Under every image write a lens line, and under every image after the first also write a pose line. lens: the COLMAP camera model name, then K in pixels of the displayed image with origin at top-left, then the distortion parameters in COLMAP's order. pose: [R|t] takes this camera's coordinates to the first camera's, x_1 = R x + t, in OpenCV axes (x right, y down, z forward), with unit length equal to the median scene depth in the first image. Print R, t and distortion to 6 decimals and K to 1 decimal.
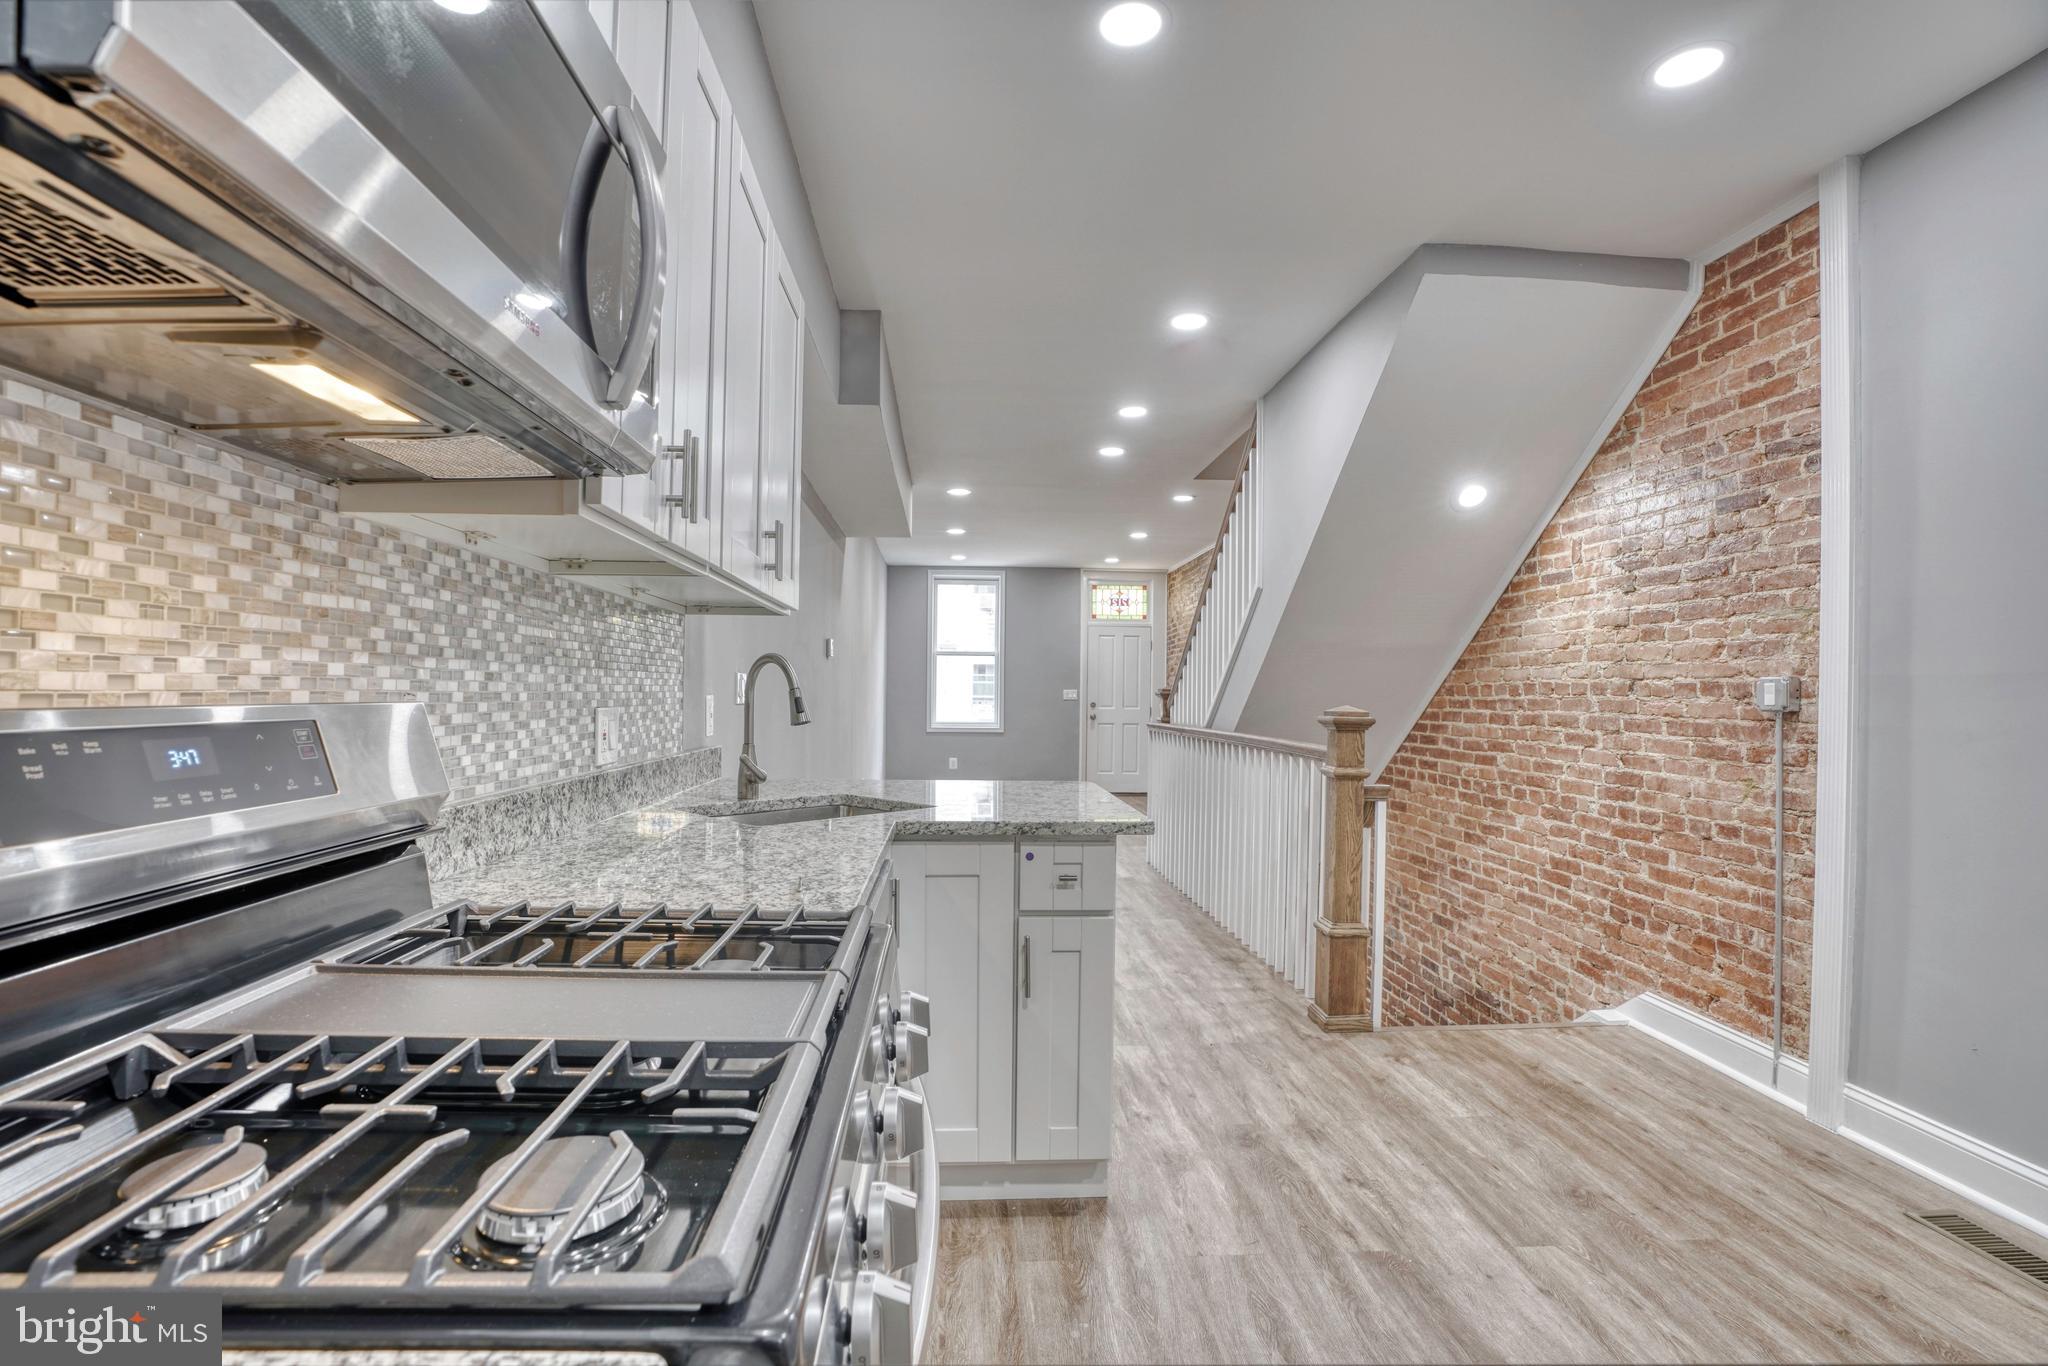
lens RADIAL K [[949.2, 0, 1013.8], [0, 949.2, 698.8], [0, 0, 1]] dist [-0.066598, 0.024678]
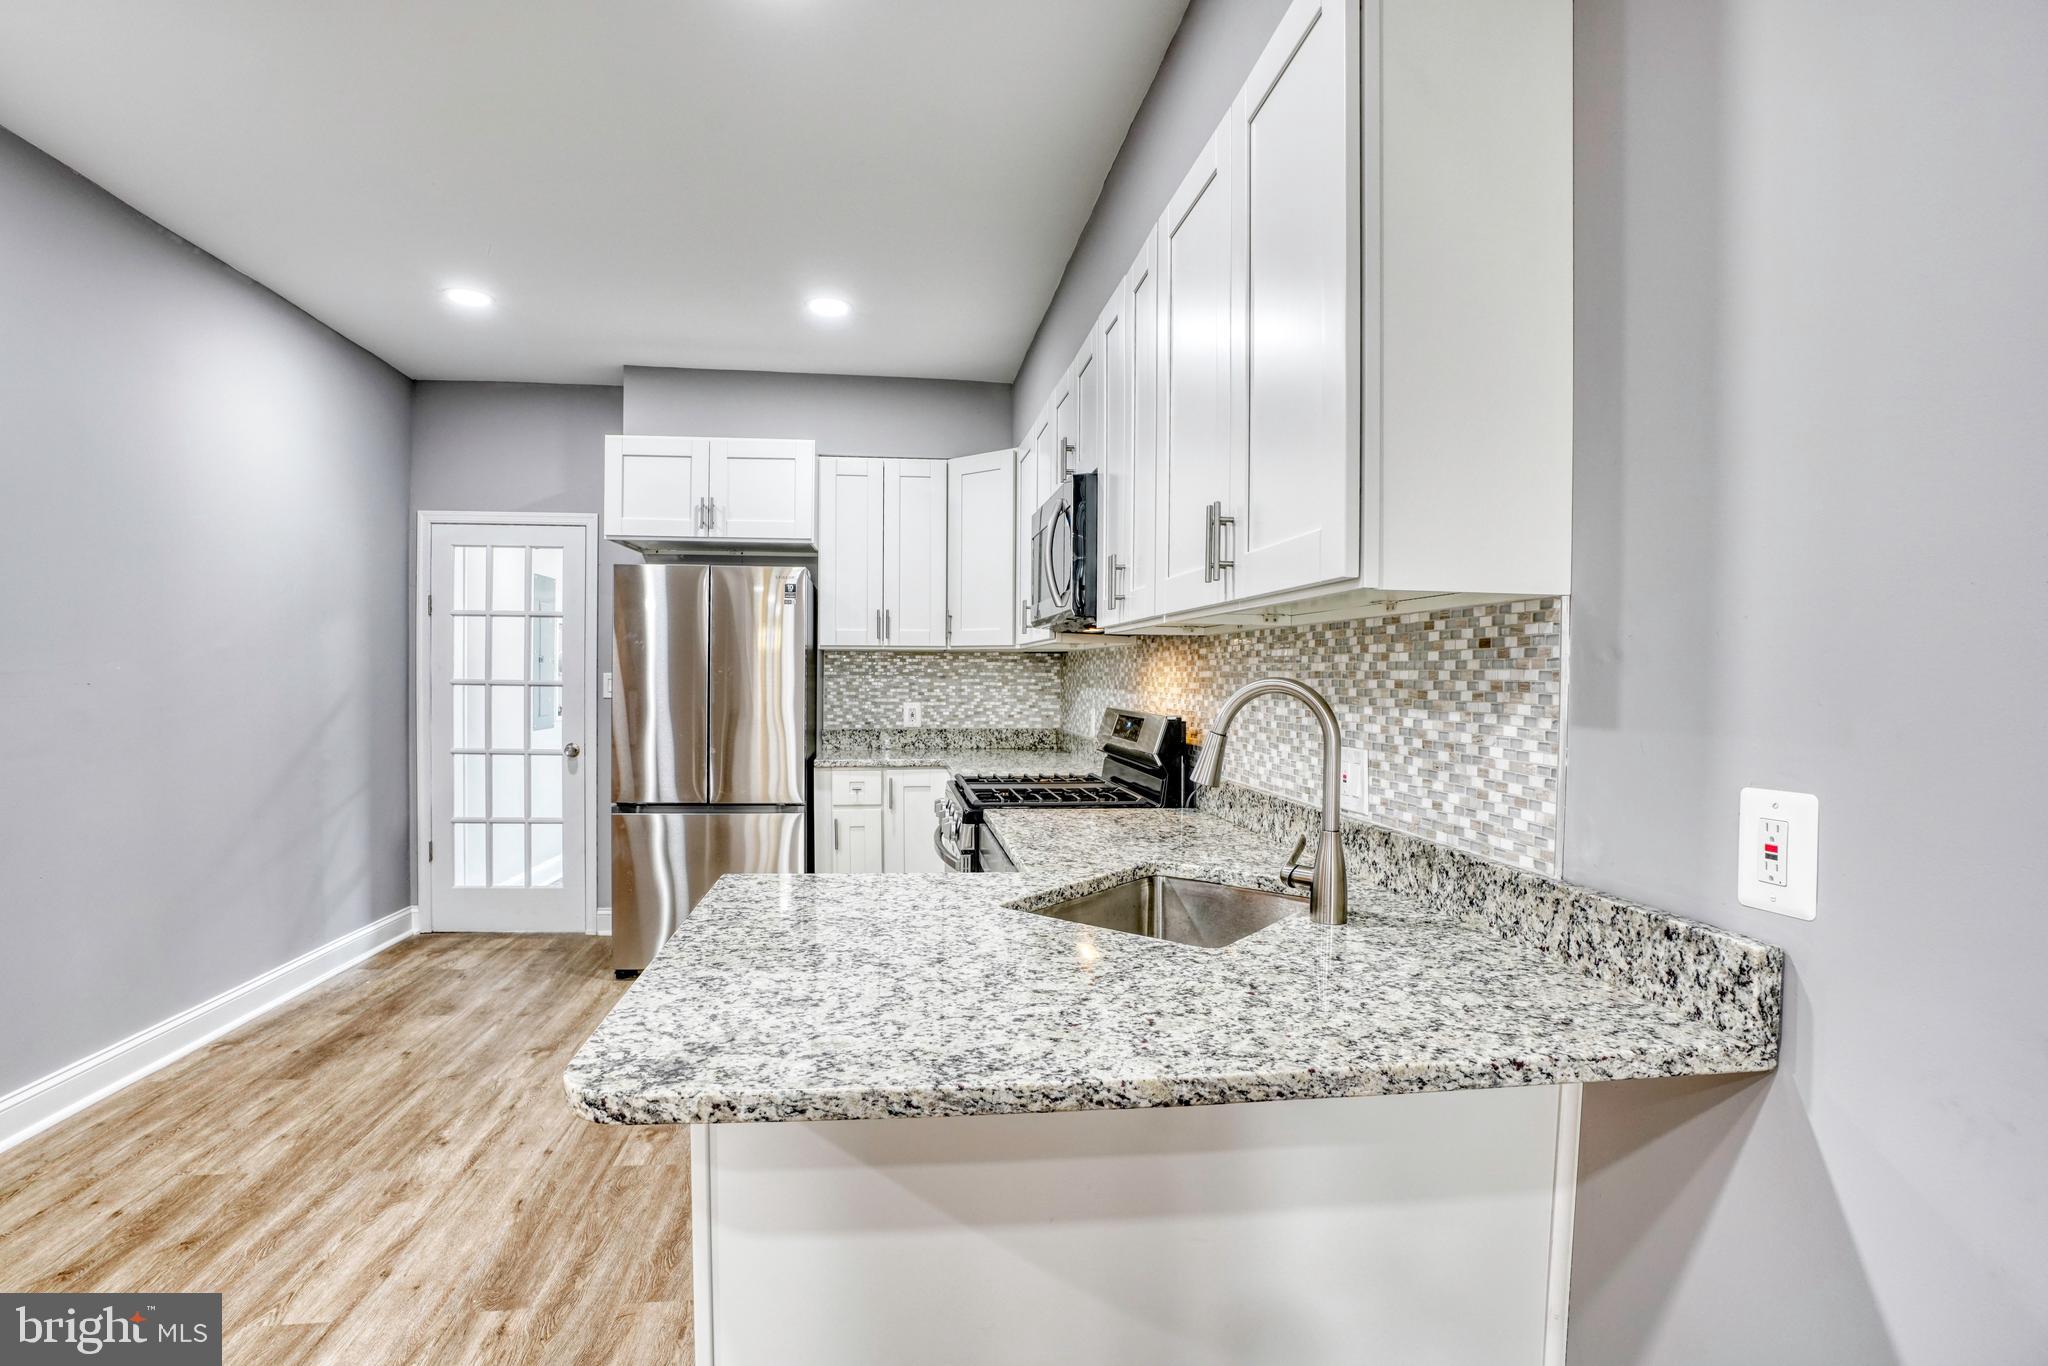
lens RADIAL K [[985.3, 0, 997.6], [0, 985.3, 698.5], [0, 0, 1]] dist [-0.047220, 0.006783]
pose [[-0.998541, -0.022413, -0.049128, -0.048404], [-0.023843, 0.999303, 0.028710, -0.058589], [0.048450, 0.029839, -0.998380, 1.981613]]
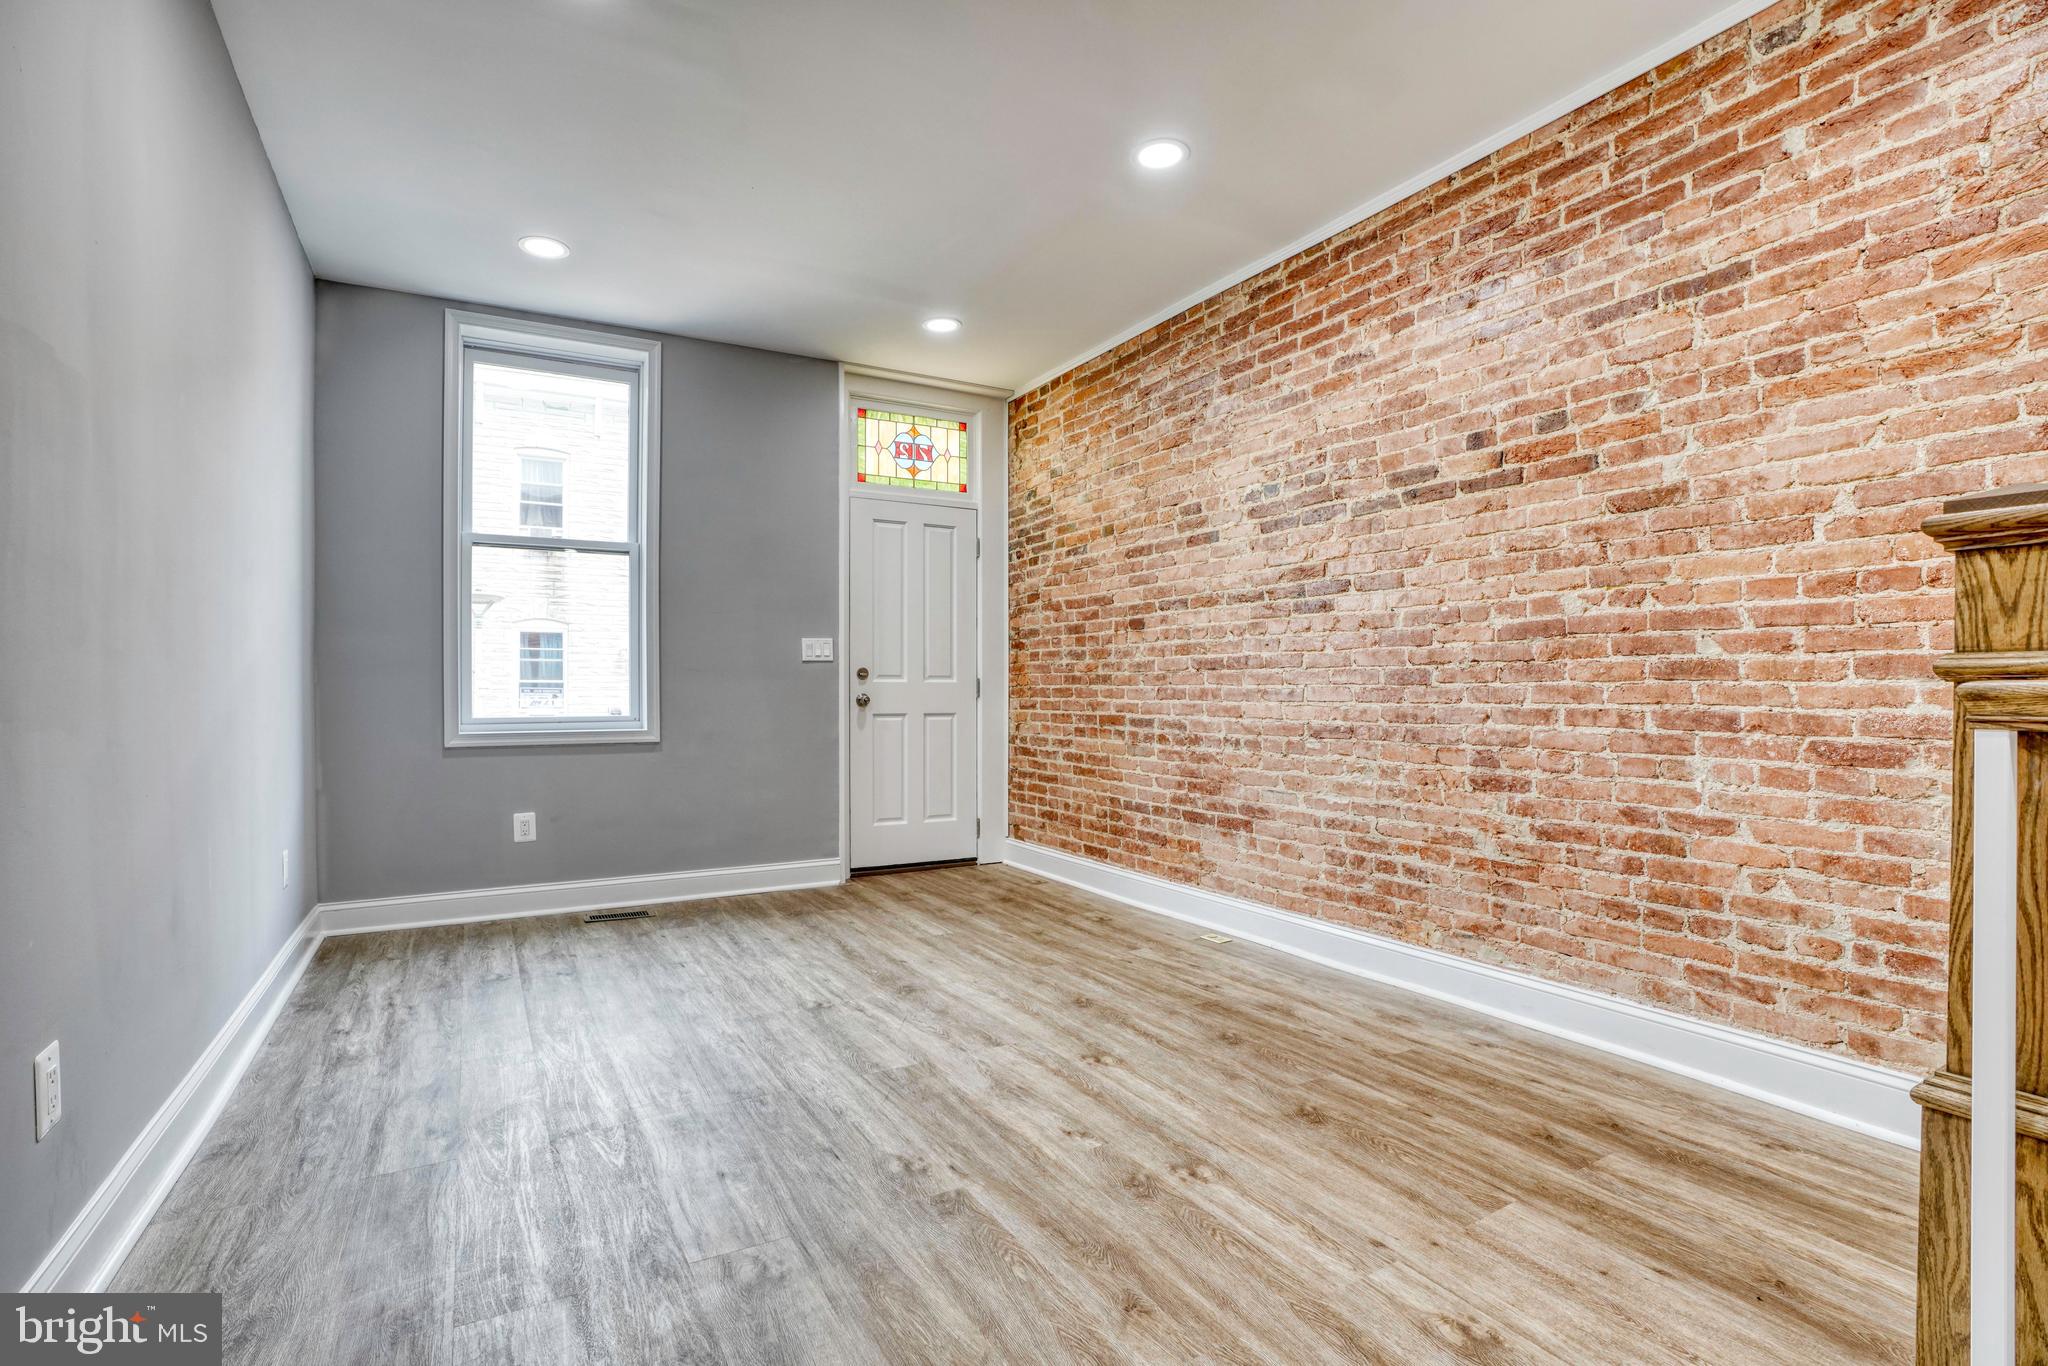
lens RADIAL K [[949.2, 0, 1006.9], [0, 949.2, 696.7], [0, 0, 1]] dist [-0.066598, 0.024678]
pose [[0.897752, -0.010286, 0.440380, -0.299907], [0.007888, 0.999942, 0.007277, 0.084120], [-0.440430, -0.003059, 0.897782, 3.222011]]
